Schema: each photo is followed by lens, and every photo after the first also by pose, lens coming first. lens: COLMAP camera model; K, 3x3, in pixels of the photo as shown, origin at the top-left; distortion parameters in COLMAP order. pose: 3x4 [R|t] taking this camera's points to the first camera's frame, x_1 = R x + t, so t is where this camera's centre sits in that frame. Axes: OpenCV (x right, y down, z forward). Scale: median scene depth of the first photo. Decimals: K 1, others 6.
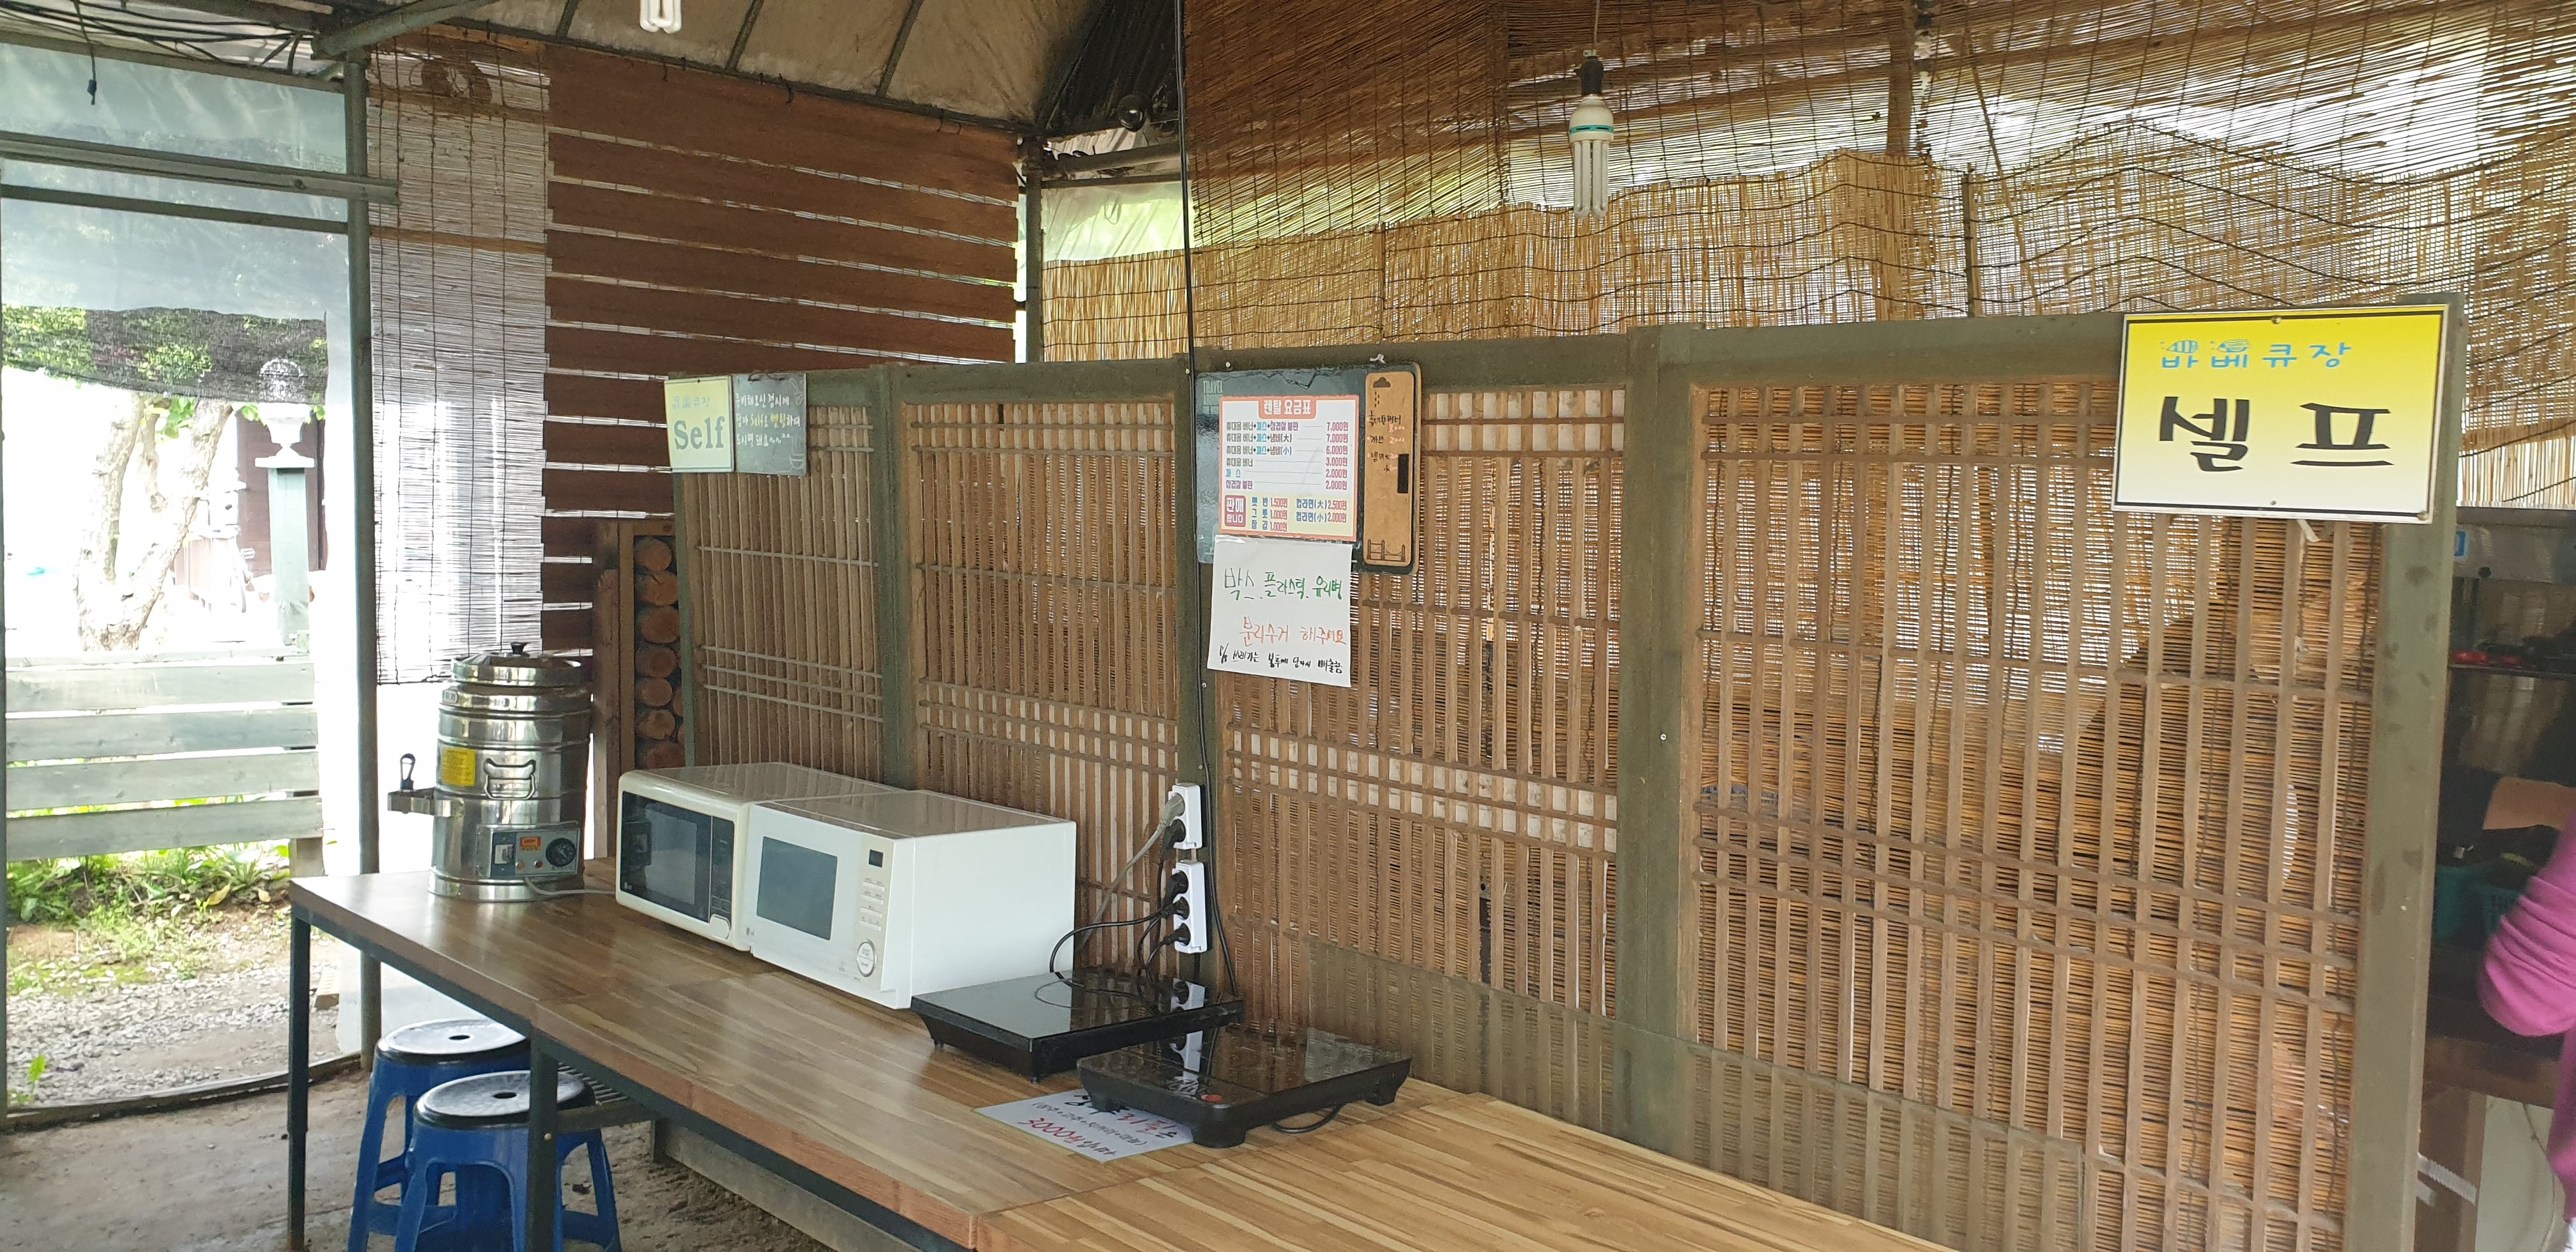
lens RADIAL K [[2021.9, 0, 1288.0], [0, 2021.9, 626.0], [0, 0, 1]] dist [0.045743, -0.005575]
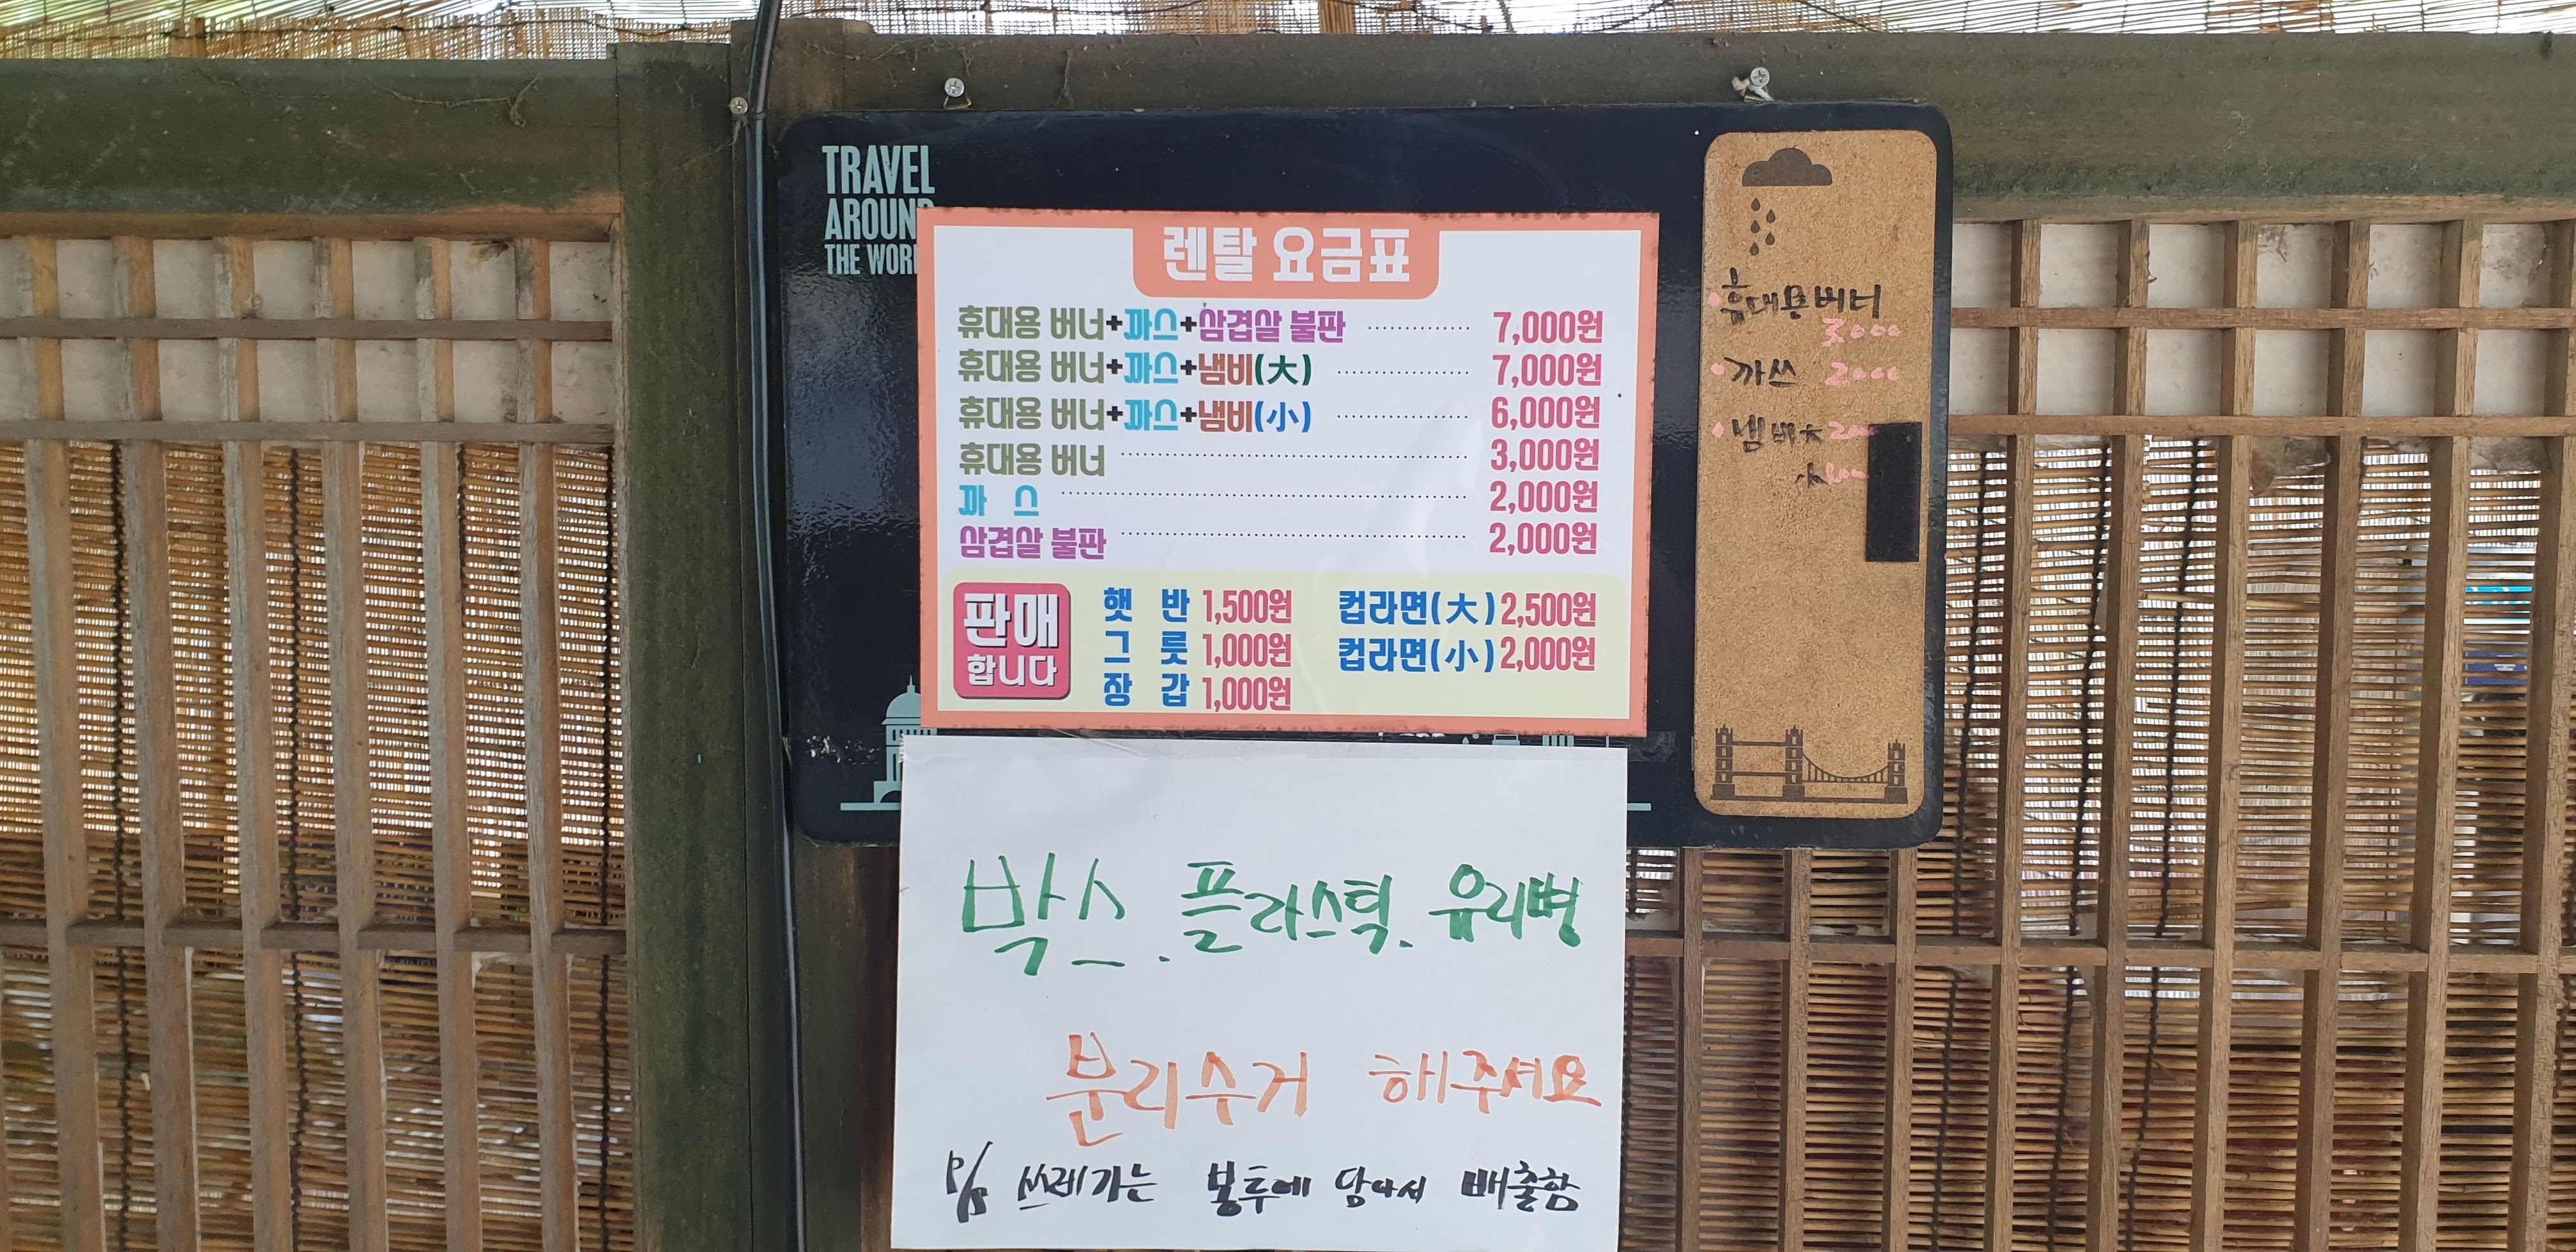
lens RADIAL K [[2021.9, 0, 1288.0], [0, 2021.9, 626.0], [0, 0, 1]] dist [0.045743, -0.005575]
pose [[0.716762, -0.030122, 0.696667, -0.195960], [0.062390, 0.997830, -0.021046, -0.053847], [-0.694521, 0.058550, 0.717086, 0.825672]]
